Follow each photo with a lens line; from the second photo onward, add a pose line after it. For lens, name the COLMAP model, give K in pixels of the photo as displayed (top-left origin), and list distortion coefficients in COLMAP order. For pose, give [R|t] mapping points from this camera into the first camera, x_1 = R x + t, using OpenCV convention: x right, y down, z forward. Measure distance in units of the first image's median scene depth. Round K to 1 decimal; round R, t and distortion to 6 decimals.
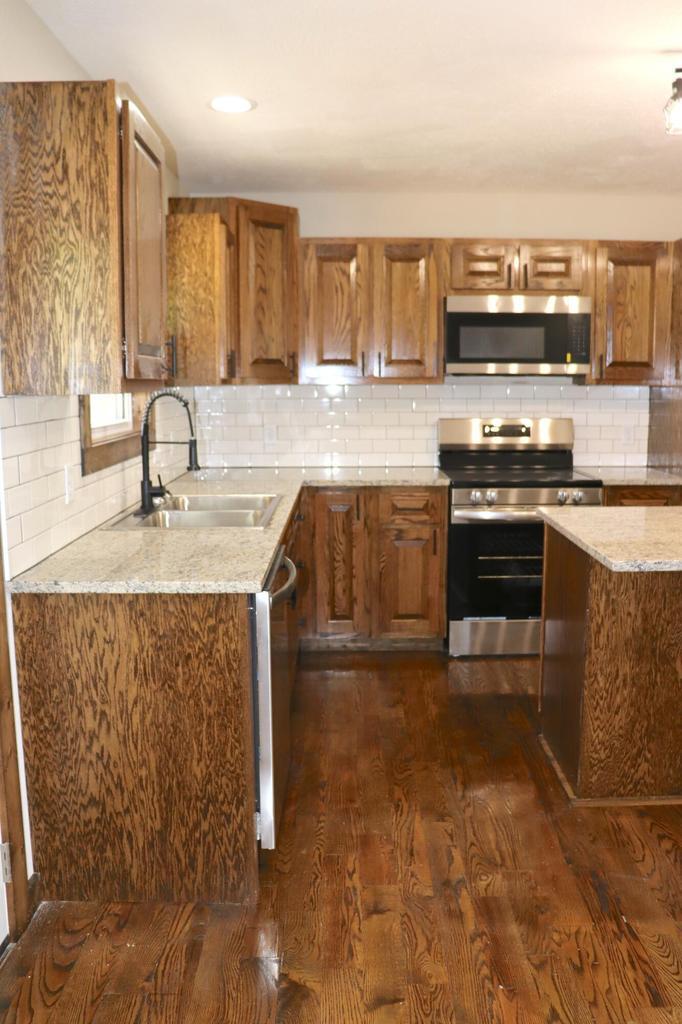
lens RADIAL K [[867.9, 0, 353.0], [0, 867.9, 499.1], [0, 0, 1]] dist [-0.170087, 0.164162]
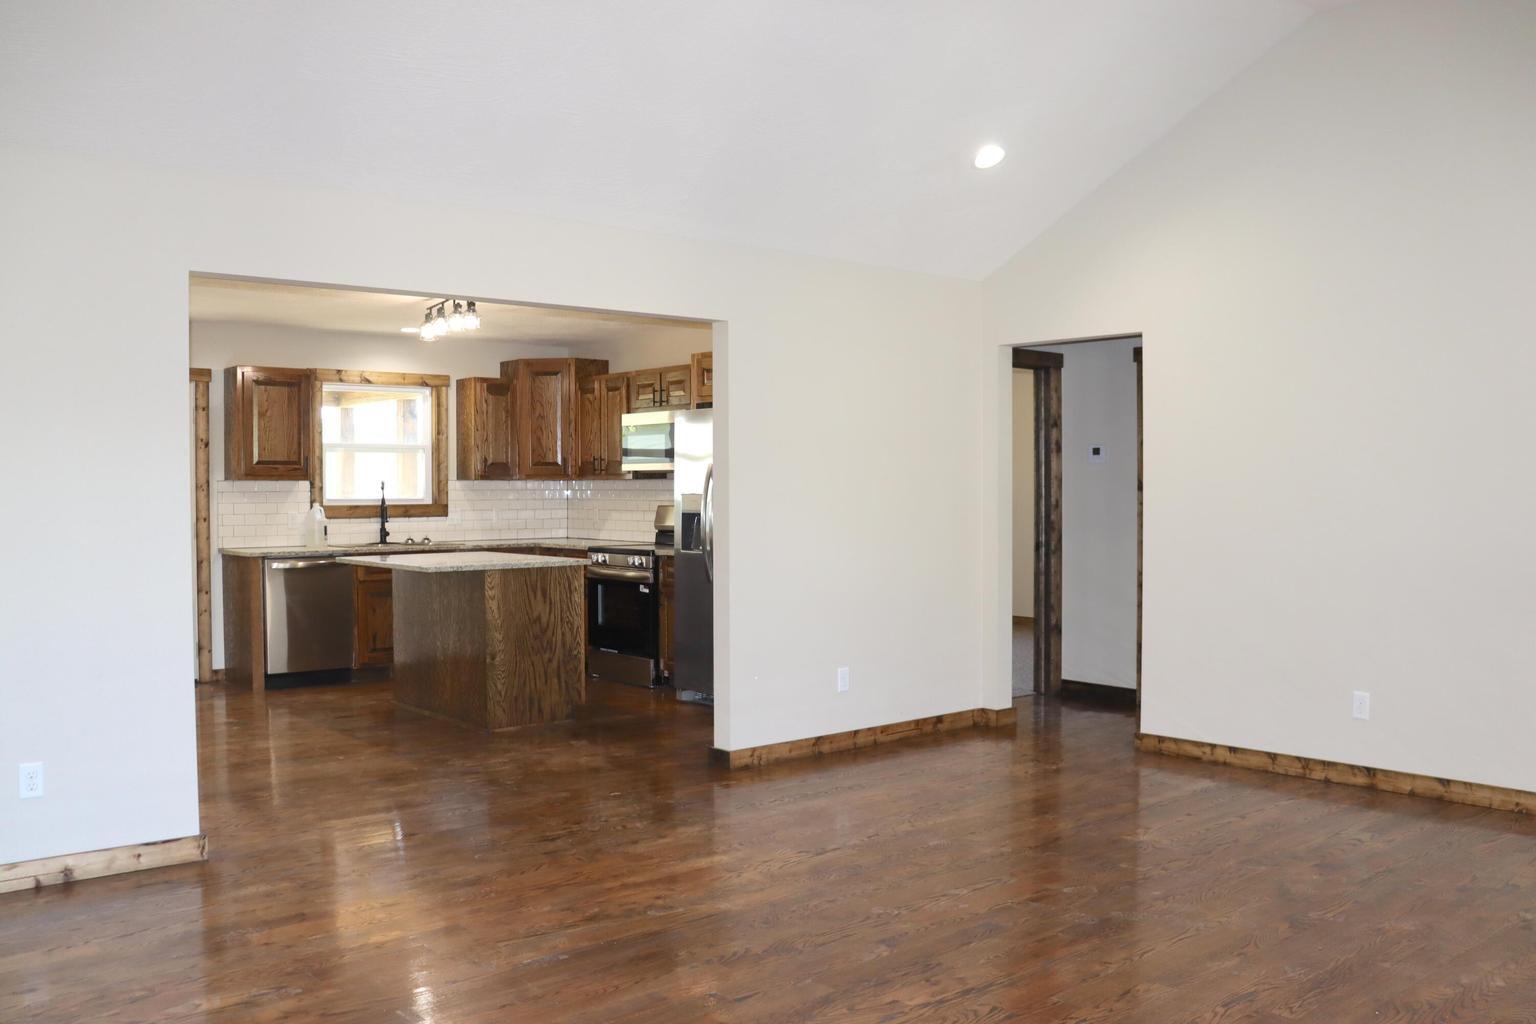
lens RADIAL K [[1307.4, 0, 786.1], [0, 1307.4, 527.6], [0, 0, 1]] dist [-0.171505, 0.169347]
pose [[0.648719, 0.025426, -0.760604, 2.999207], [-0.105471, 0.992801, -0.056768, 0.054237], [0.753684, 0.117049, 0.646730, -0.206322]]
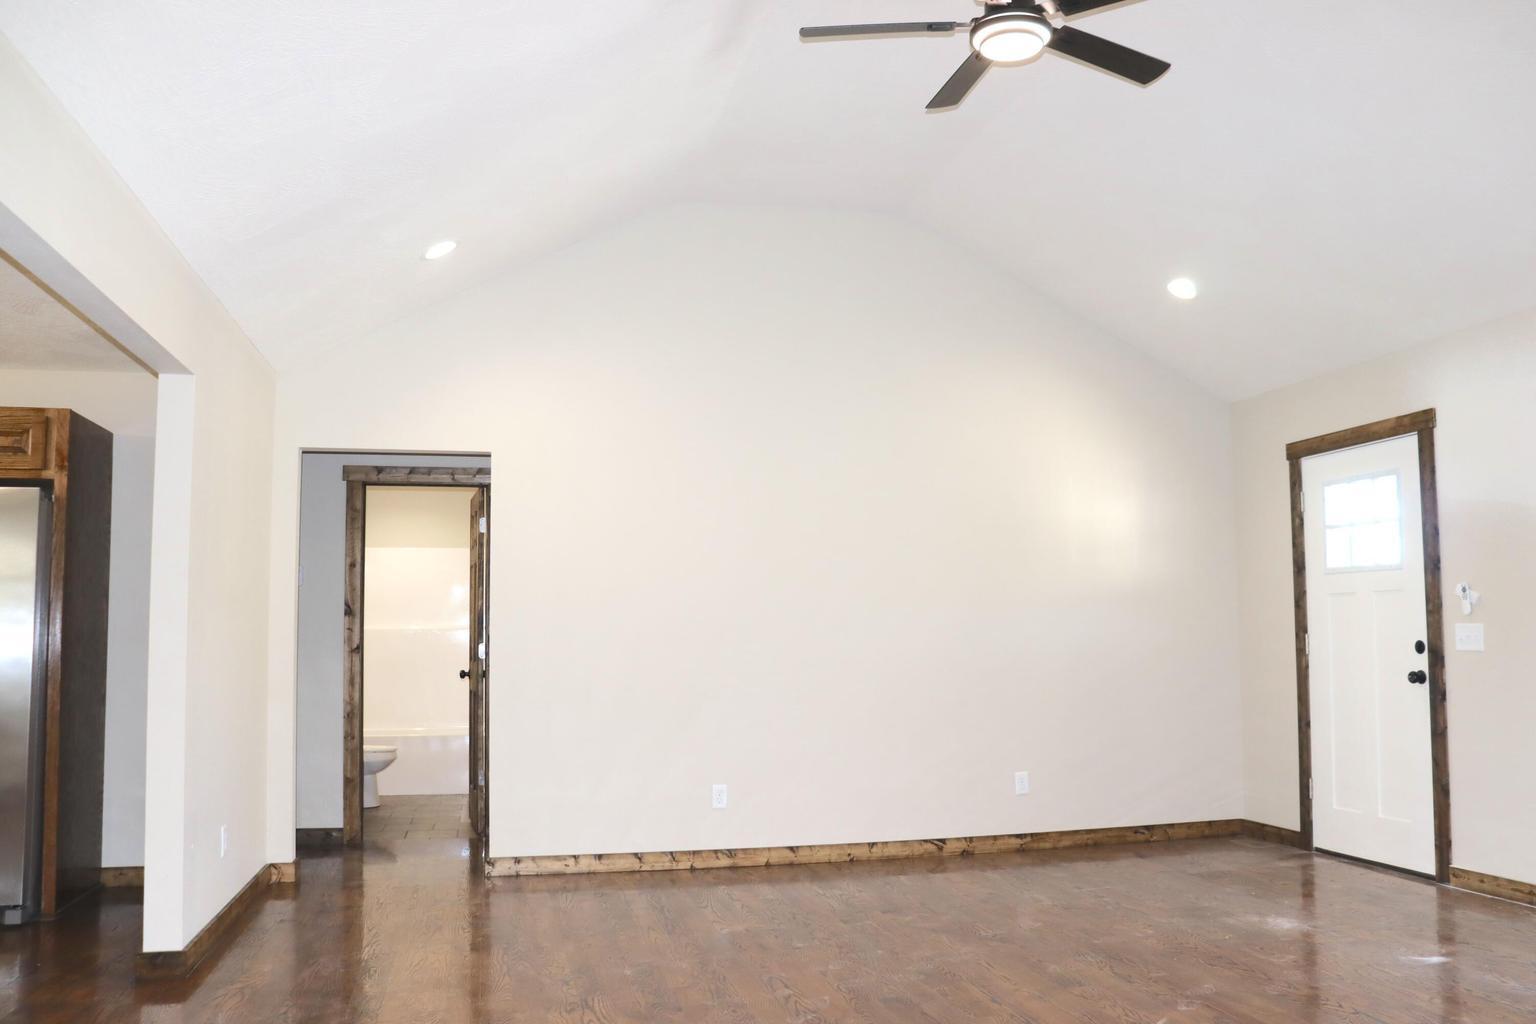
lens RADIAL K [[1301.9, 0, 788.8], [0, 1301.9, 522.6], [0, 0, 1]] dist [-0.170087, 0.164162]
pose [[0.978707, 0.011659, 0.204933, 1.688780], [0.035939, 0.973231, -0.227003, 0.178754], [-0.202094, 0.229535, 0.952088, -0.561678]]
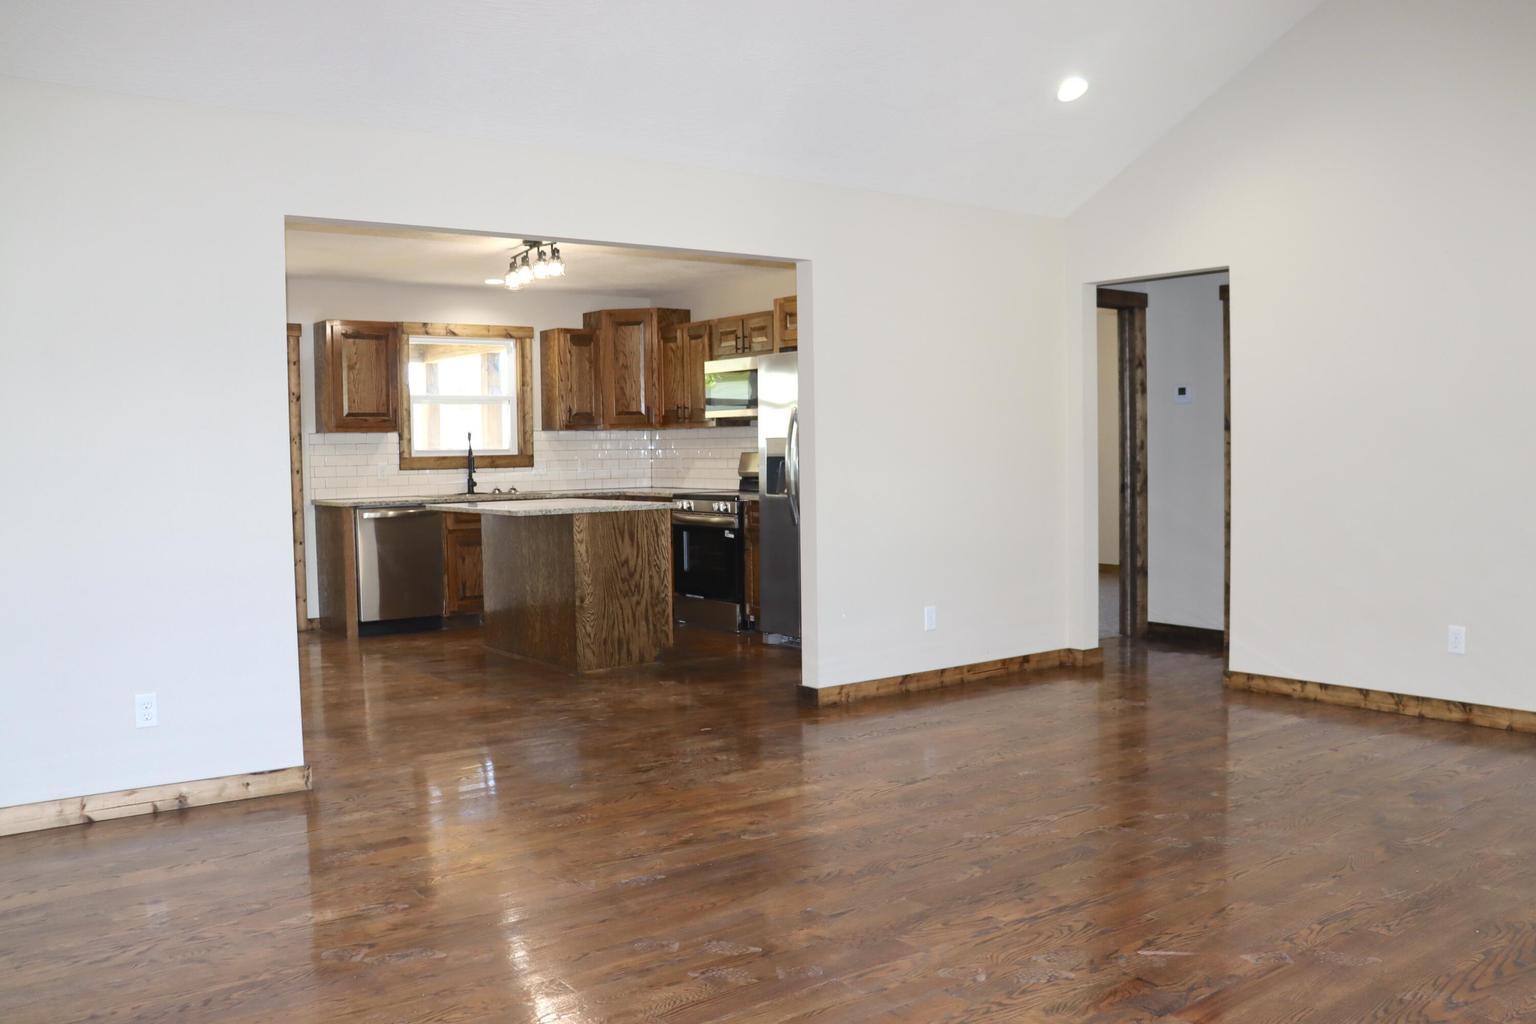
lens RADIAL K [[1307.4, 0, 786.1], [0, 1307.4, 527.6], [0, 0, 1]] dist [-0.171505, 0.169347]
pose [[0.602123, 0.043235, -0.797232, 3.000123], [-0.098175, 0.994964, -0.020190, 0.092434], [0.792344, 0.090425, 0.603336, -0.218958]]
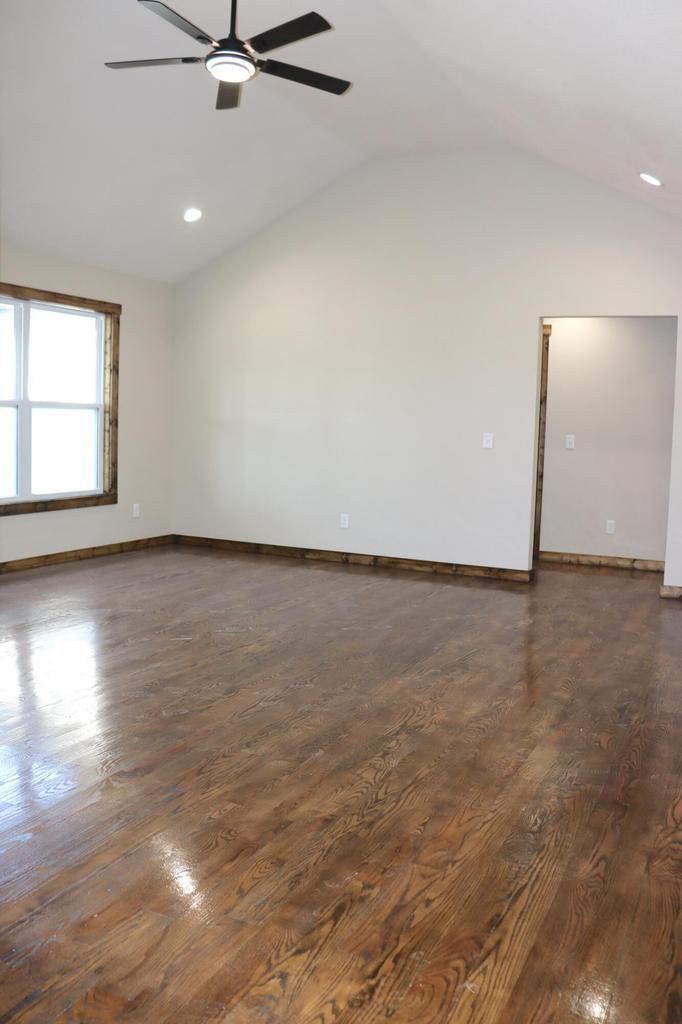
lens RADIAL K [[867.9, 0, 353.0], [0, 867.9, 499.1], [0, 0, 1]] dist [-0.170087, 0.164162]
pose [[-0.899744, -0.061682, 0.432037, 1.298865], [0.033398, 0.977327, 0.209087, -0.222184], [-0.435138, 0.202554, -0.877284, 2.042097]]
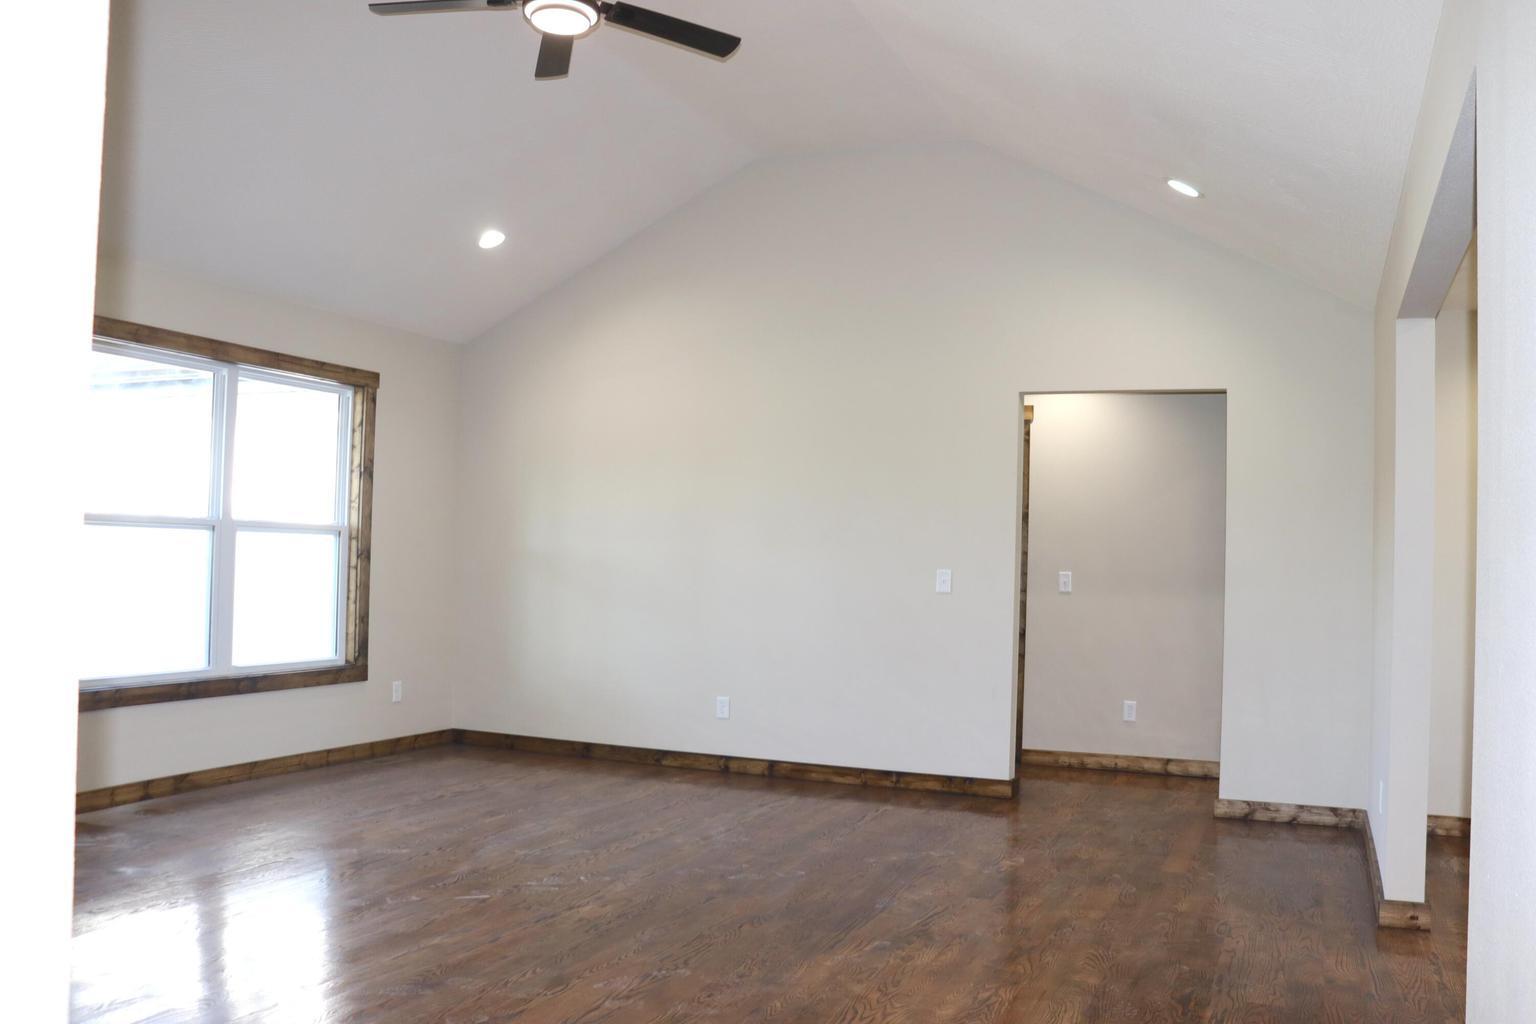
lens RADIAL K [[1307.4, 0, 786.1], [0, 1307.4, 527.6], [0, 0, 1]] dist [-0.171505, 0.169347]
pose [[-0.921196, -0.010397, 0.388959, 1.354969], [0.031335, 0.994414, 0.100794, -0.208844], [-0.387834, 0.105039, -0.915725, 2.004621]]
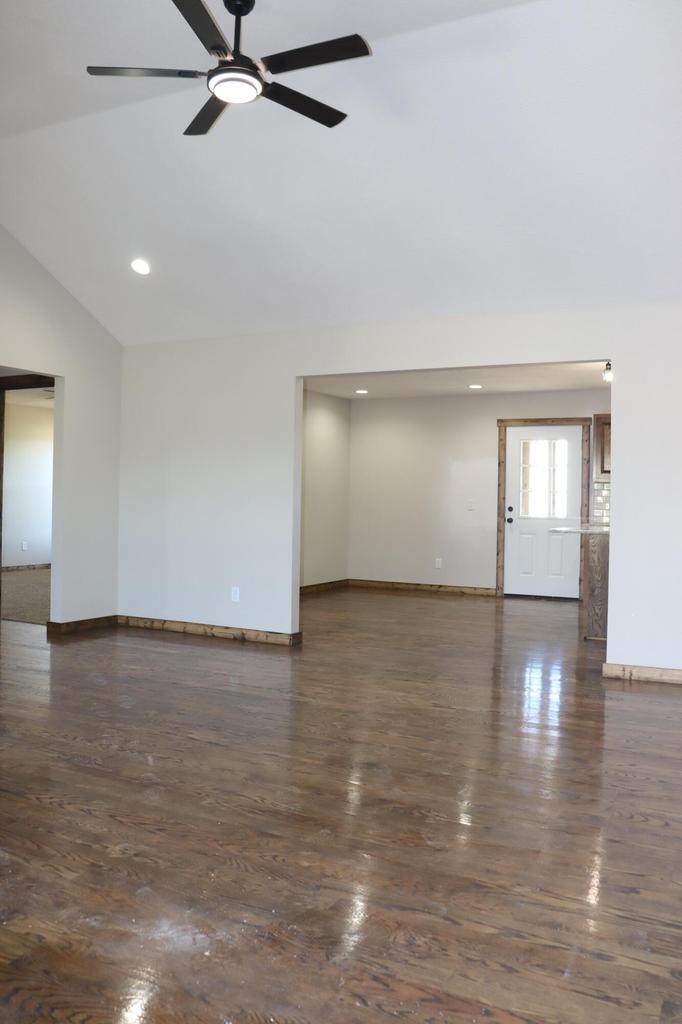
lens RADIAL K [[871.6, 0, 352.0], [0, 871.6, 496.6], [0, 0, 1]] dist [-0.171505, 0.169347]
pose [[-0.466407, -0.007829, -0.884536, 3.359106], [-0.136231, 0.988667, 0.063083, -0.124000], [0.874017, 0.149924, -0.462187, 1.548239]]
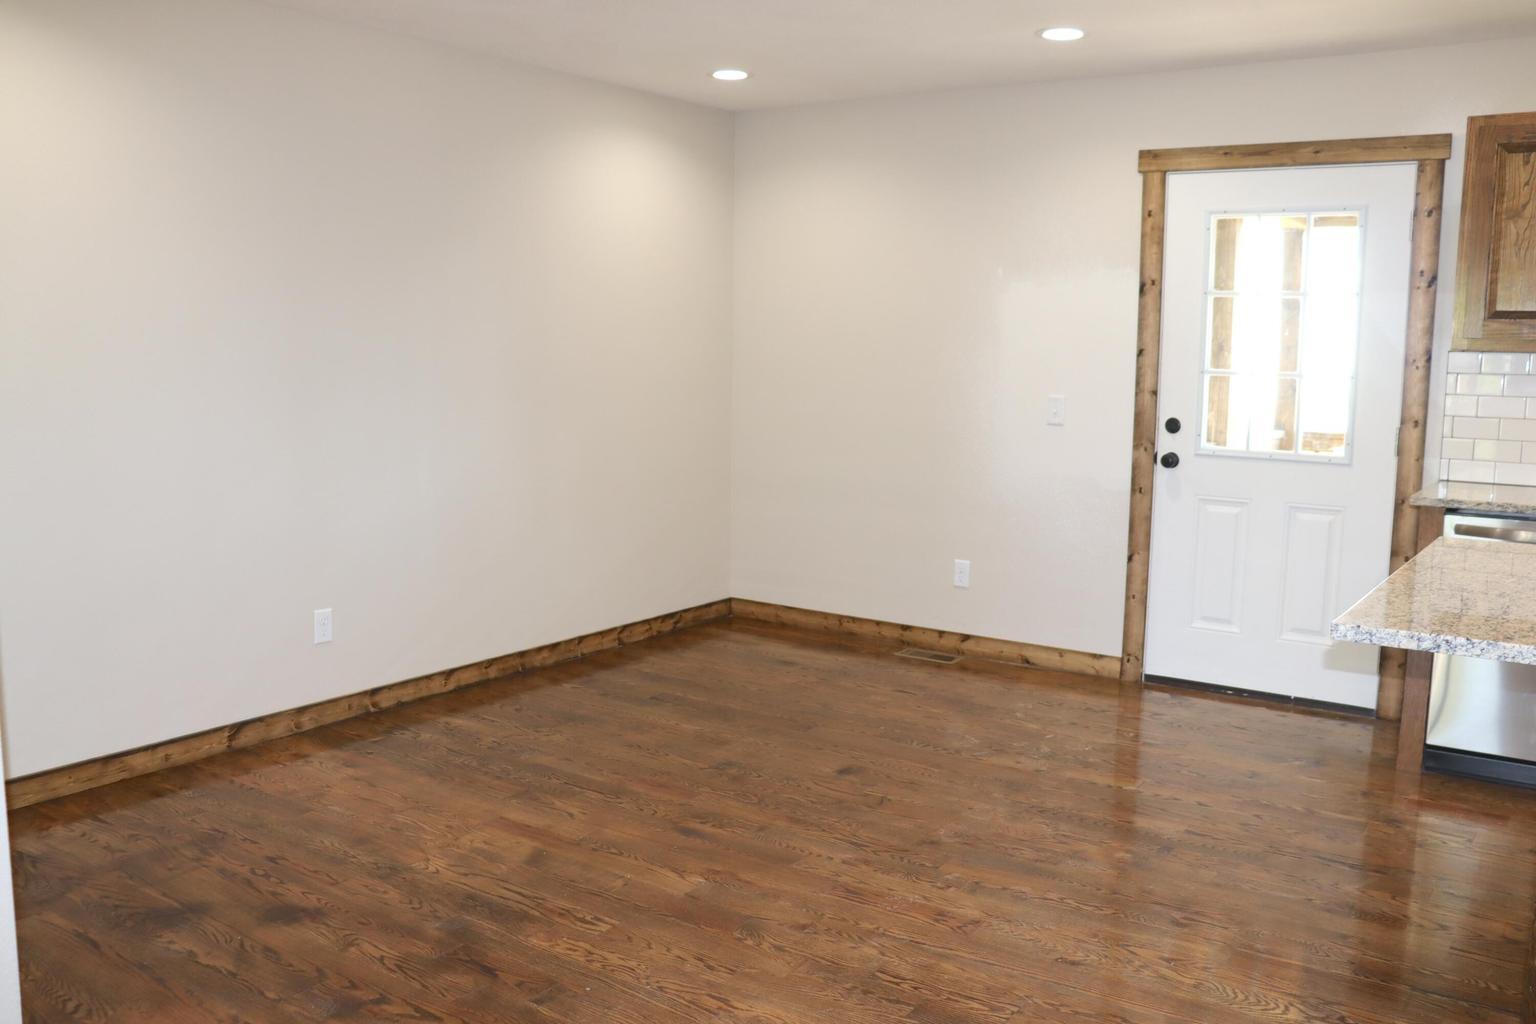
lens RADIAL K [[1301.9, 0, 788.8], [0, 1301.9, 522.6], [0, 0, 1]] dist [-0.170087, 0.164162]
pose [[-0.570766, 0.107003, -0.814111, 1.522195], [-0.125347, 0.968498, 0.215175, -0.118925], [0.811489, 0.224861, -0.539373, 0.990850]]
